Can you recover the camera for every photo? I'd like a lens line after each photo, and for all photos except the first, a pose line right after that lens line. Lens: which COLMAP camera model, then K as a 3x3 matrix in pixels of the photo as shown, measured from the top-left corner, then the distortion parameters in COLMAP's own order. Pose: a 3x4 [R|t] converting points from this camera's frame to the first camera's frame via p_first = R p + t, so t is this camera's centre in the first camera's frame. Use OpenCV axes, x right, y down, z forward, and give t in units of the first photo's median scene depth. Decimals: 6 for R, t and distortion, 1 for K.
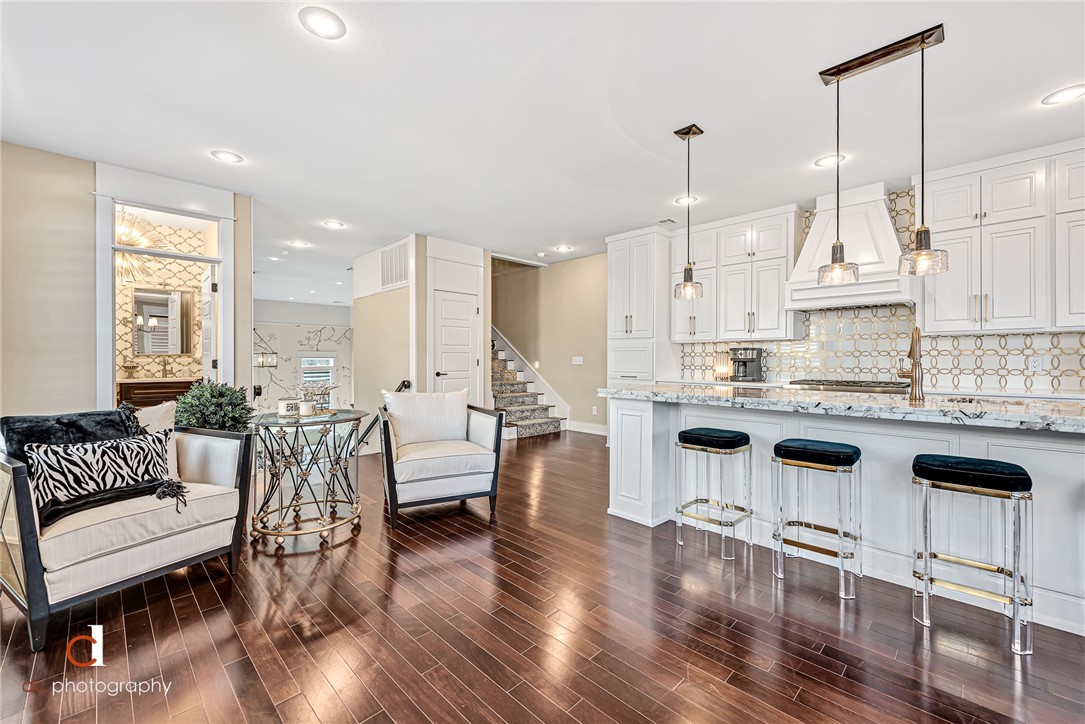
lens RADIAL K [[438.7, 0, 540.8], [0, 438.7, 364.8], [0, 0, 1]] dist [0.002285, -0.000016]
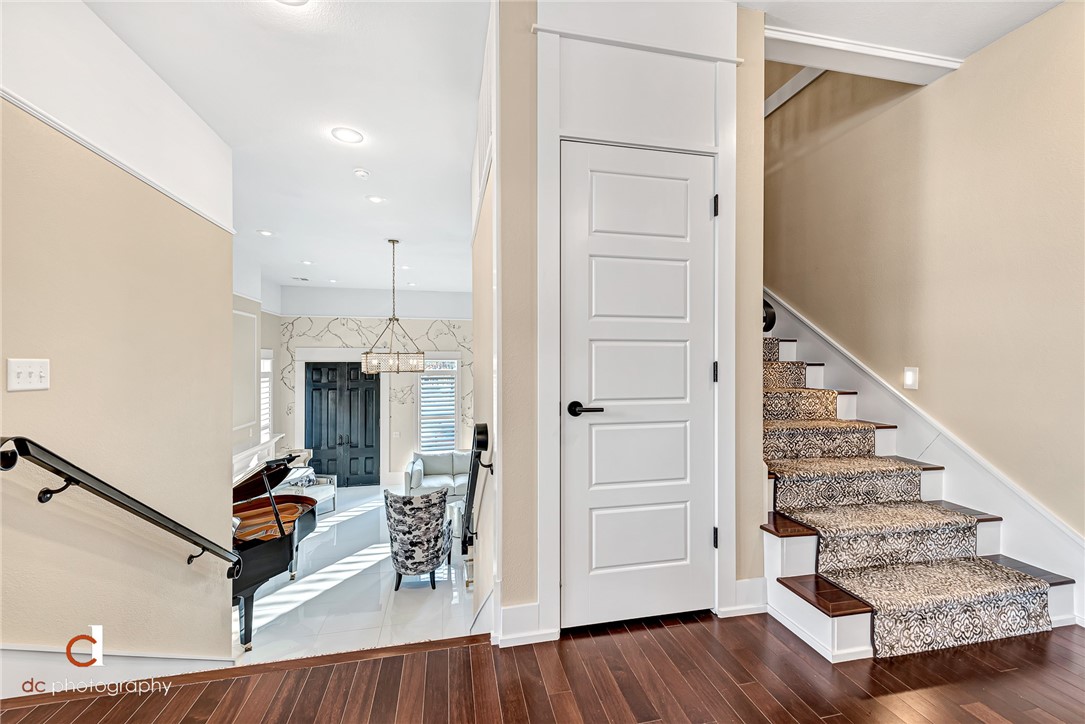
lens RADIAL K [[438.7, 0, 540.8], [0, 438.7, 364.8], [0, 0, 1]] dist [0.002285, -0.000016]
pose [[0.839395, 0.004506, -0.543503, -0.089967], [-0.007828, 0.999962, -0.003799, -0.009283], [0.543466, 0.007443, 0.839398, 0.772636]]
